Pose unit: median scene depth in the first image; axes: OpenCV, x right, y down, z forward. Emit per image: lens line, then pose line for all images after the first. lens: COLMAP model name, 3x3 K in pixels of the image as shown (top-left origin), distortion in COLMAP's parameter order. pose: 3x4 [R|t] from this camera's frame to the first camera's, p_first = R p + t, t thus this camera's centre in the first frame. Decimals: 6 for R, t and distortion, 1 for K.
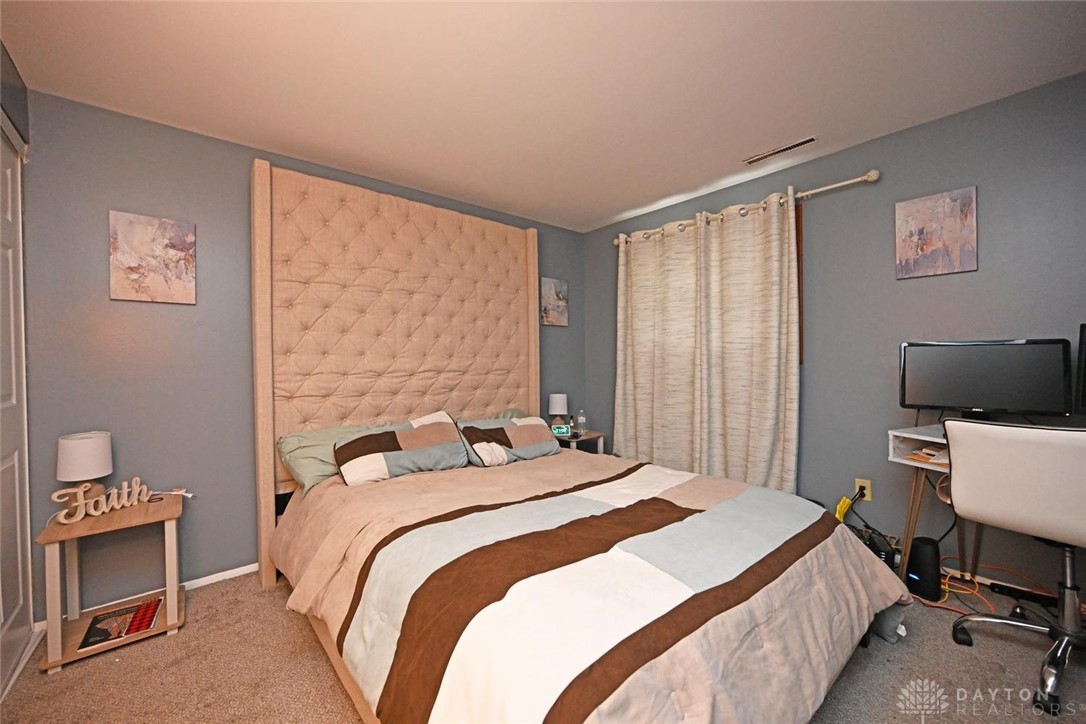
lens RADIAL K [[427.5, 0, 543.0], [0, 427.5, 362.0], [0, 0, 1]] dist [0.000738, 0.000101]
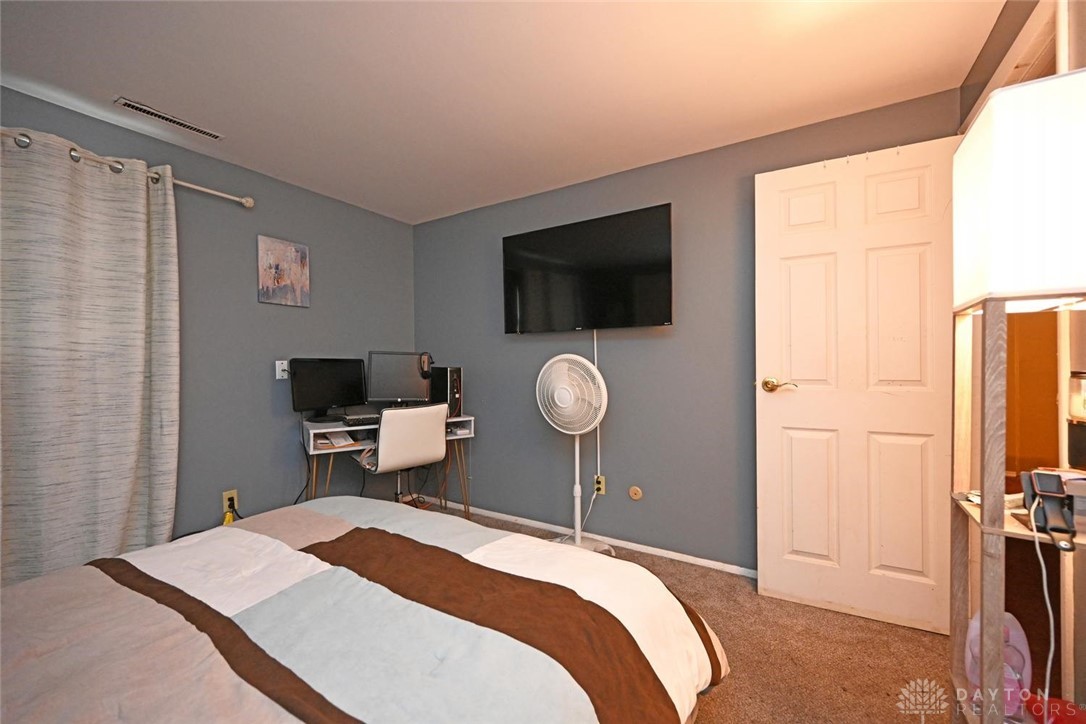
lens RADIAL K [[427.5, 0, 543.0], [0, 427.5, 362.0], [0, 0, 1]] dist [0.000738, 0.000101]
pose [[-0.304587, 0.018101, 0.952313, -0.485112], [0.018791, 0.999739, -0.012992, -0.004849], [-0.952299, 0.013937, -0.304847, 0.638003]]
